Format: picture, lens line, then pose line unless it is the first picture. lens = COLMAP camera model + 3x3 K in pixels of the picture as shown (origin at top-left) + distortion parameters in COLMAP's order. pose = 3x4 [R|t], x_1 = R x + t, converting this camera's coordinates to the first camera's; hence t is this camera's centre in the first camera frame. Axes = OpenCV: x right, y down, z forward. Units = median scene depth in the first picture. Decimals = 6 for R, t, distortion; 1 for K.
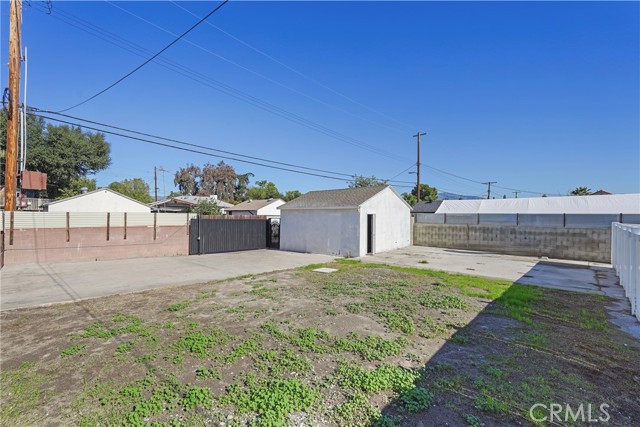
lens RADIAL K [[282.5, 0, 315.6], [0, 282.5, 214.1], [0, 0, 1]] dist [-0.012745, 0.006432]
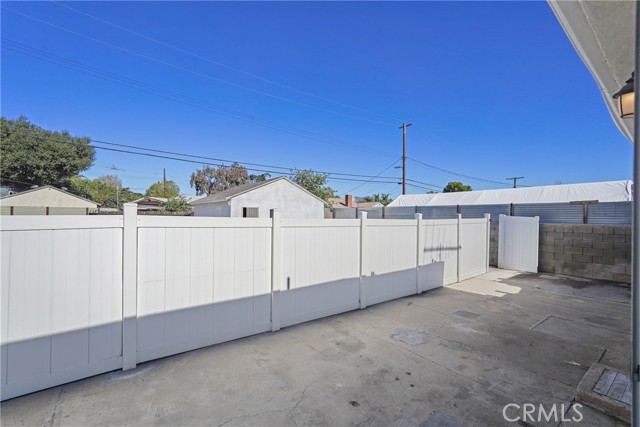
lens RADIAL K [[282.5, 0, 315.0], [0, 282.5, 214.2], [0, 0, 1]] dist [-0.012745, 0.006432]
pose [[0.988611, 0.000609, -0.150495, 0.509591], [-0.000979, 0.999997, -0.002383, 0.023275], [0.150493, 0.002503, 0.988608, 0.098637]]
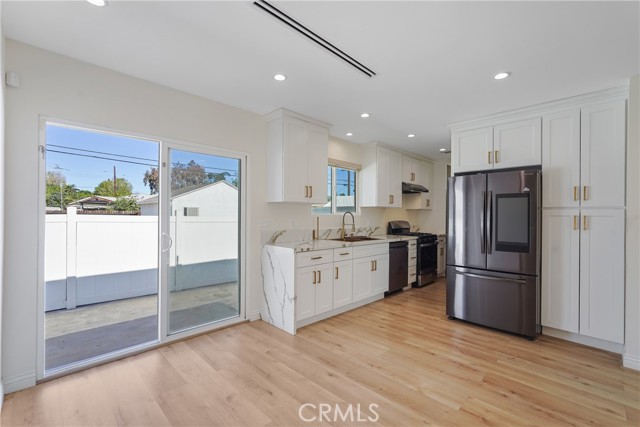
lens RADIAL K [[282.5, 0, 316.0], [0, 282.5, 214.5], [0, 0, 1]] dist [-0.012745, 0.006432]
pose [[0.999664, -0.000837, -0.025907, 0.644674], [0.000898, 0.999997, 0.002345, 0.023546], [0.025905, -0.002367, 0.999662, -0.044720]]
